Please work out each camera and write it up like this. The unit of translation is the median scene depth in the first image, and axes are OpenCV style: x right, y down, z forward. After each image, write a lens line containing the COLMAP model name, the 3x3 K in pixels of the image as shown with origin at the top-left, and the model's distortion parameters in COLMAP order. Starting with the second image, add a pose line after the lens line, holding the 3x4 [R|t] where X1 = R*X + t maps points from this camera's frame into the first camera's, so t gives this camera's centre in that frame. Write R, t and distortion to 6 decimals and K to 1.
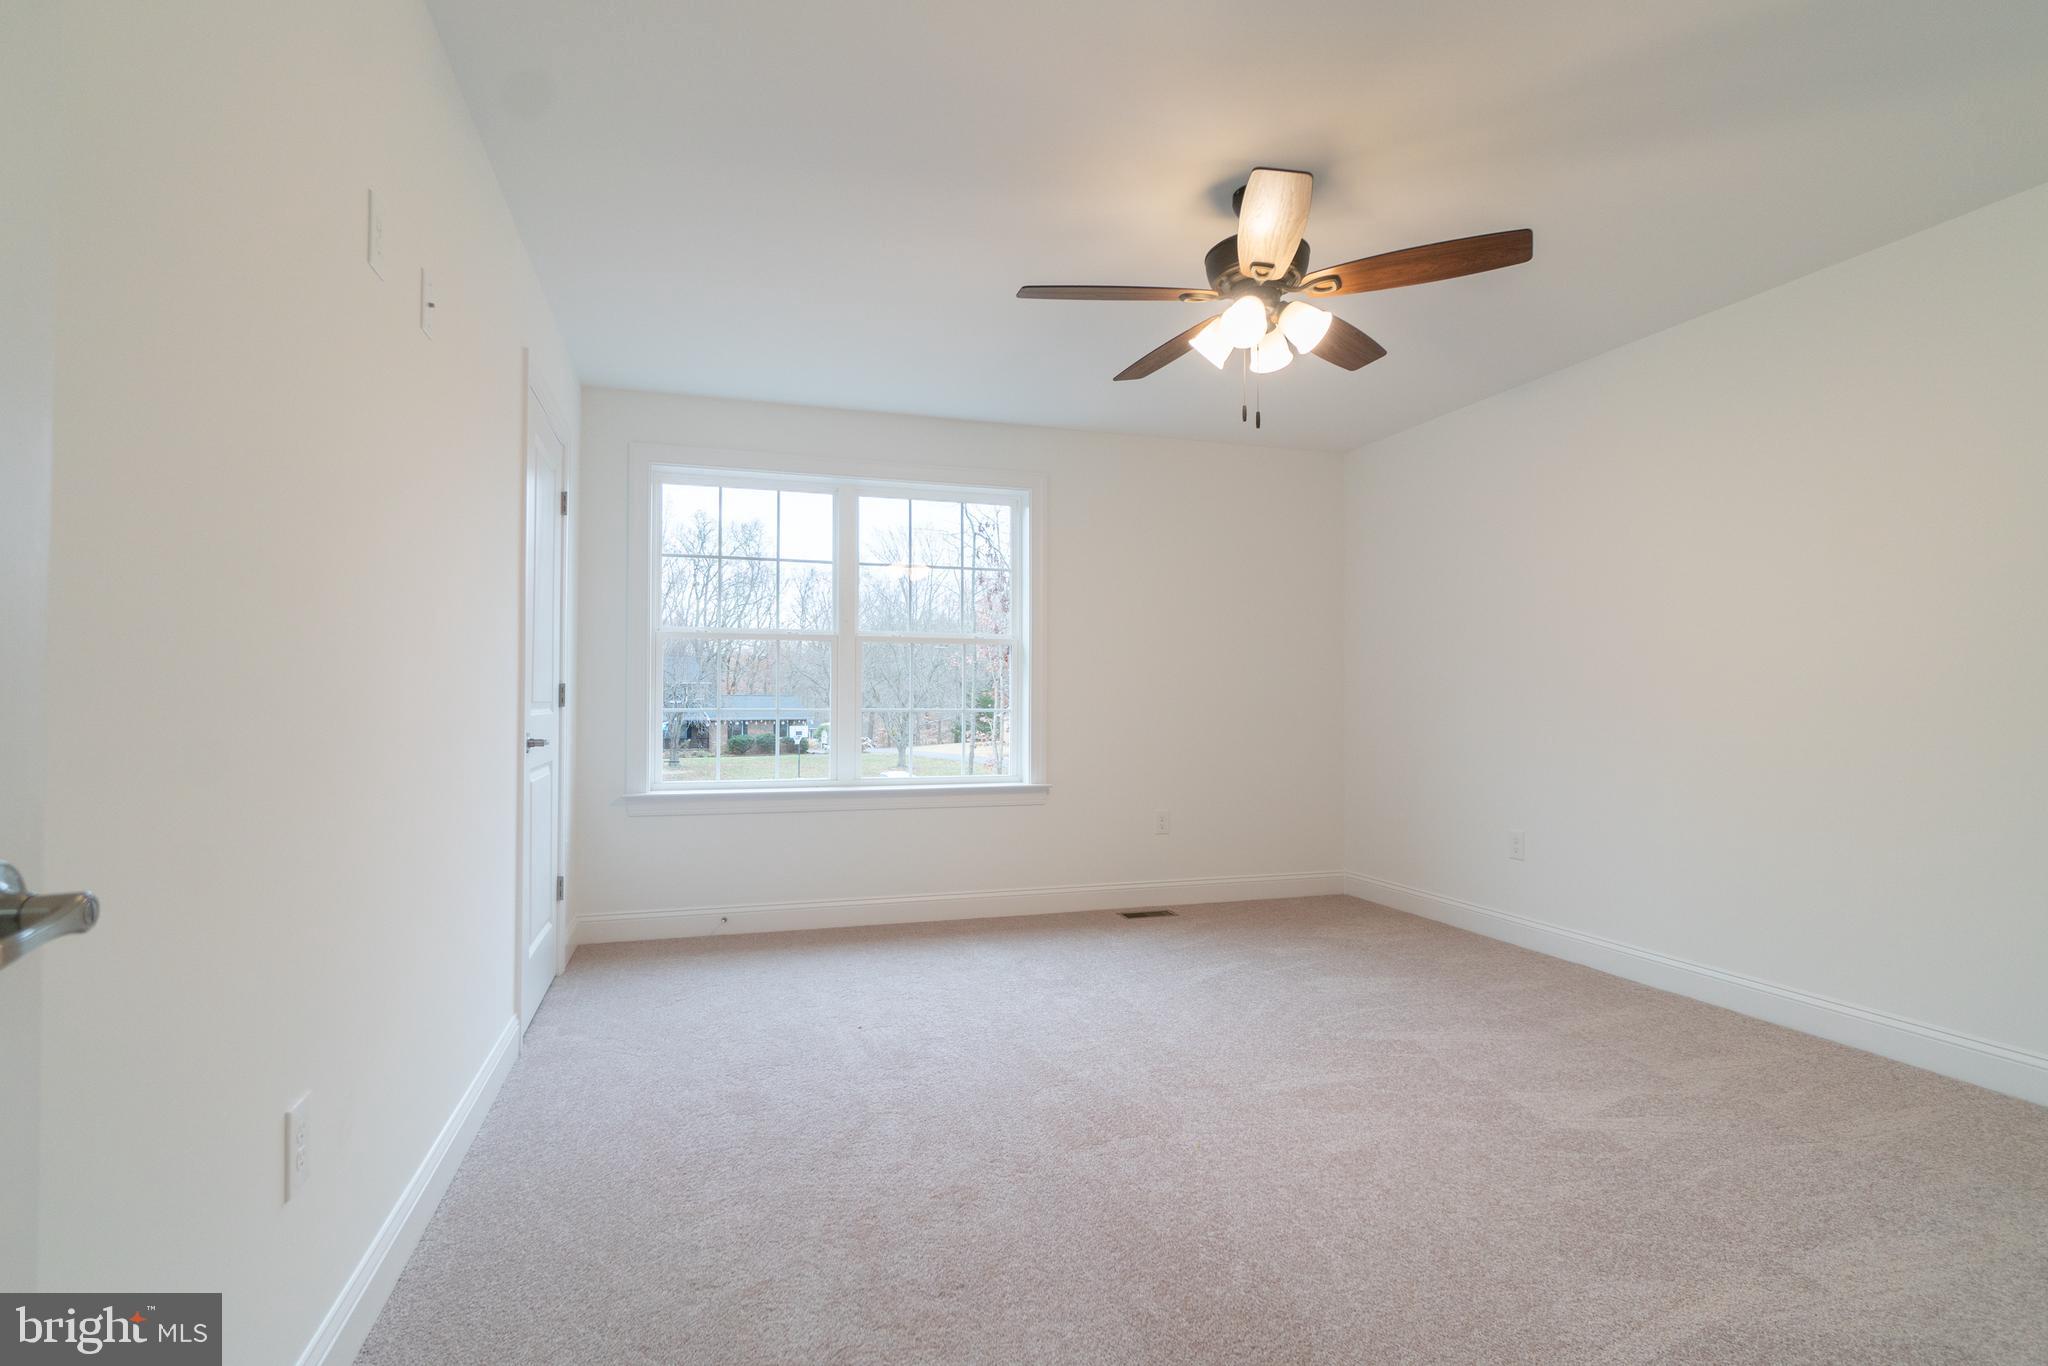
lens RADIAL K [[905.9, 0, 1087.7], [0, 905.9, 675.5], [0, 0, 1]] dist [-0.001968, -0.000219]
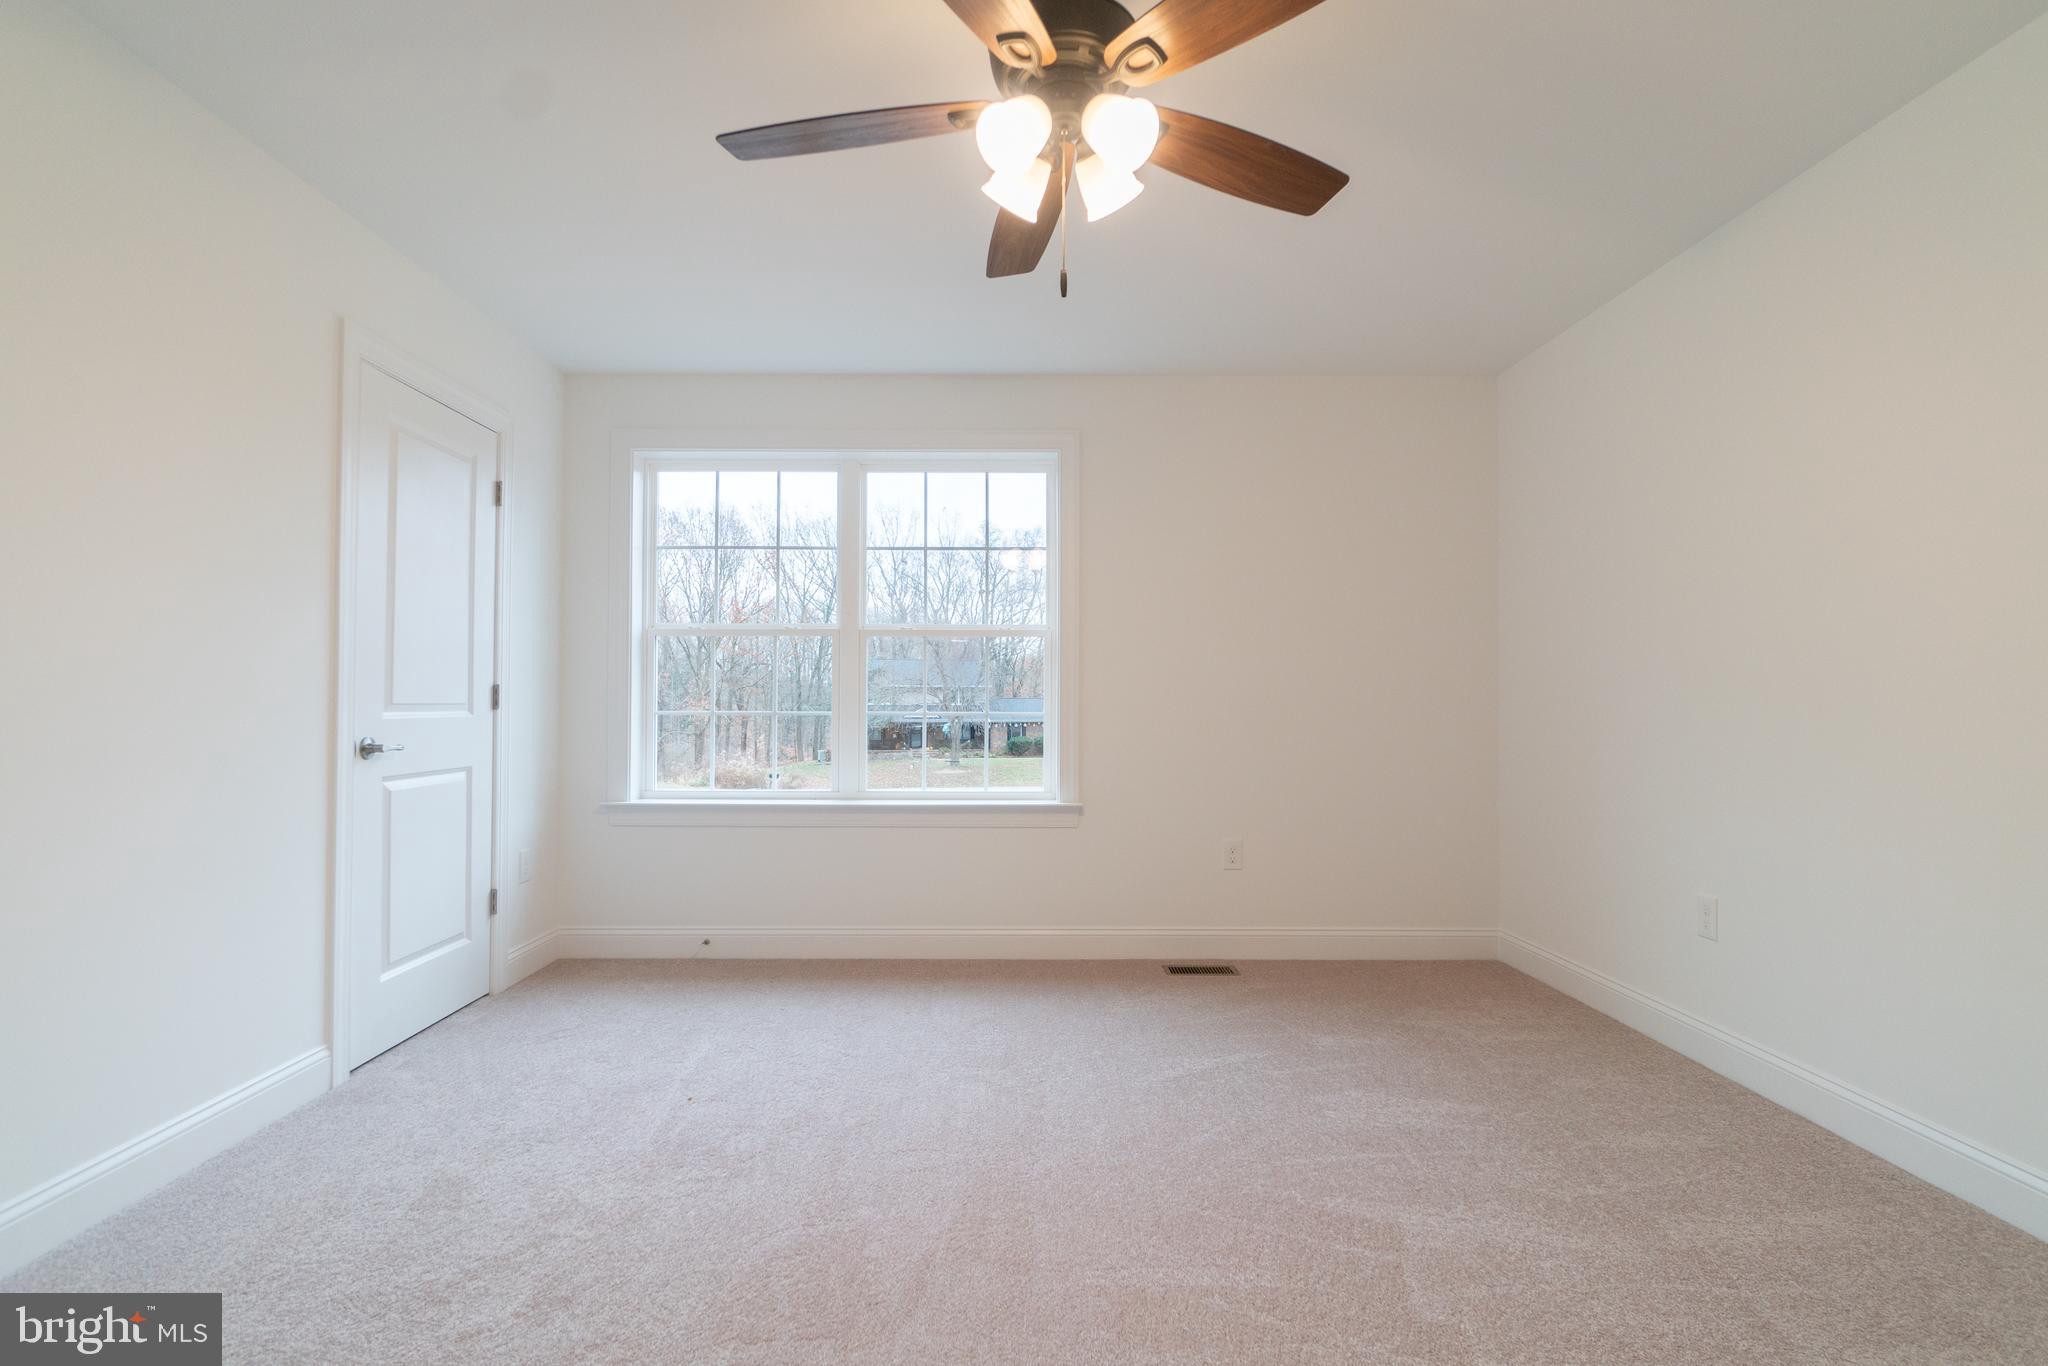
lens RADIAL K [[940.2, 0, 1085.6], [0, 940.2, 679.2], [0, 0, 1]] dist [-0.001499, 0.000752]
pose [[0.956160, -0.008055, -0.292735, 0.244950], [0.008505, 0.999964, 0.000263, 0.006859], [0.292722, -0.002741, 0.956194, 0.204056]]
